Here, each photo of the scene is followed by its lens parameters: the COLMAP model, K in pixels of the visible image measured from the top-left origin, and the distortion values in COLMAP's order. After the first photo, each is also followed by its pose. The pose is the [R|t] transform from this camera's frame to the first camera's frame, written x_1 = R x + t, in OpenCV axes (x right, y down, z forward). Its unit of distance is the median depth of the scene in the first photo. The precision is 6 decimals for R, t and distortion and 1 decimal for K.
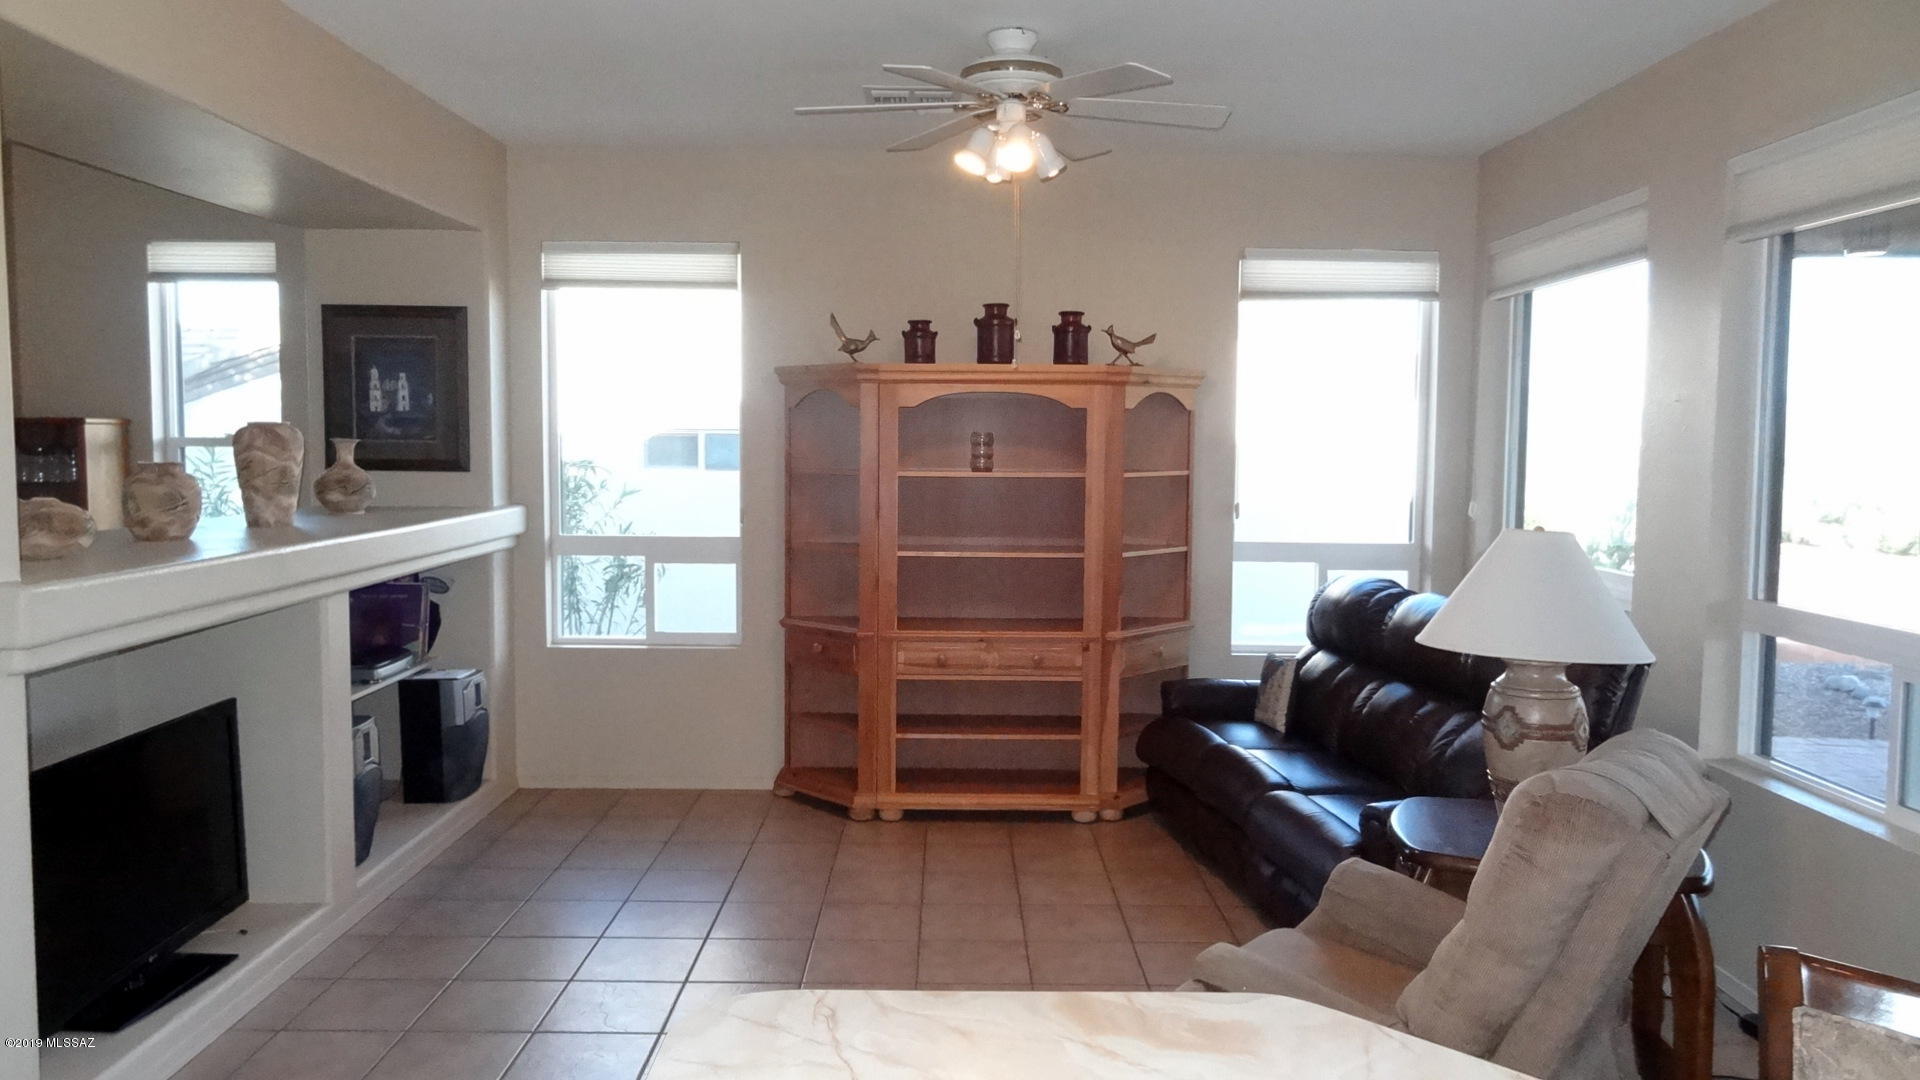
lens RADIAL K [[1324.8, 0, 960.0], [0, 1324.8, 540.0], [0, 0, 1]] dist [-0.006815, -0.003759]
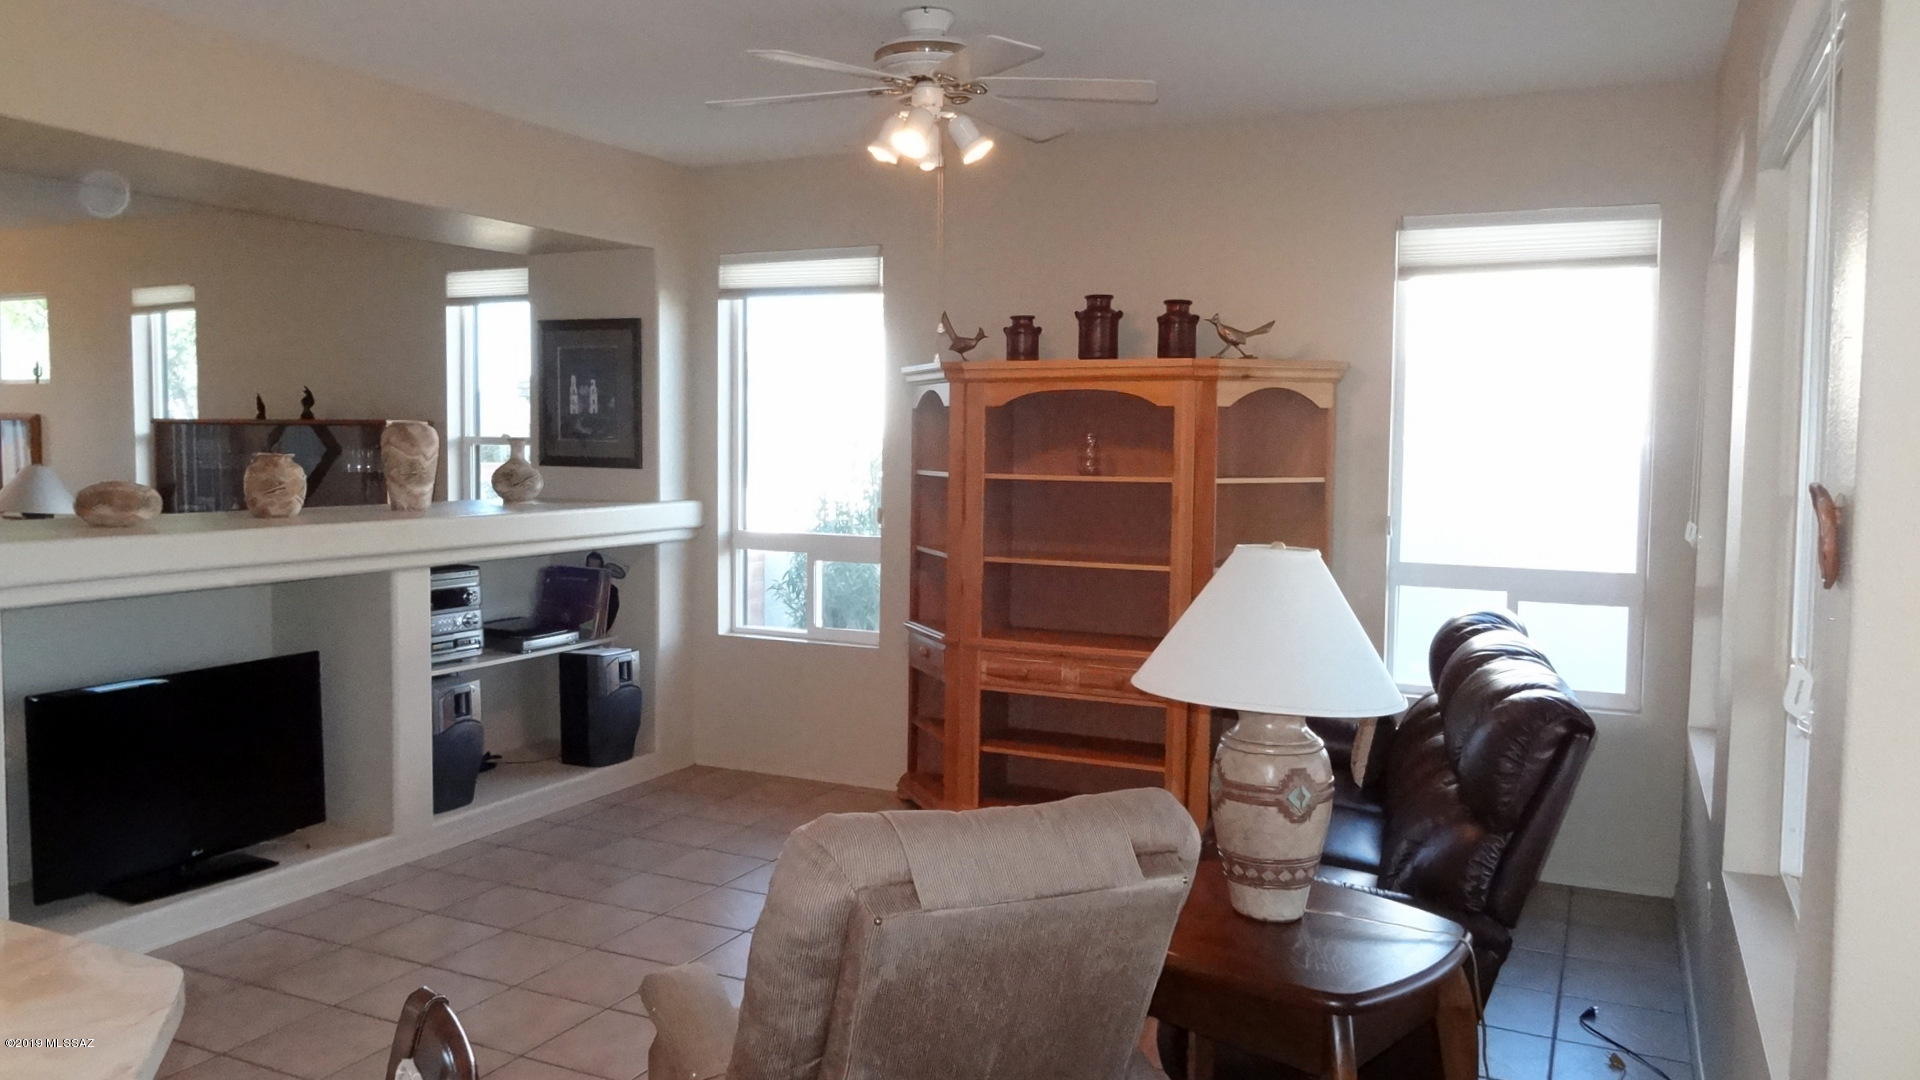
lens RADIAL K [[1383.7, 0, 960.0], [0, 1383.7, 540.0], [0, 0, 1]] dist [0.002398, 0.003569]
pose [[0.900405, 0.034349, -0.433695, 0.366104], [-0.038339, 0.999265, -0.000454, -0.002093], [0.433360, 0.017036, 0.901060, 0.083522]]
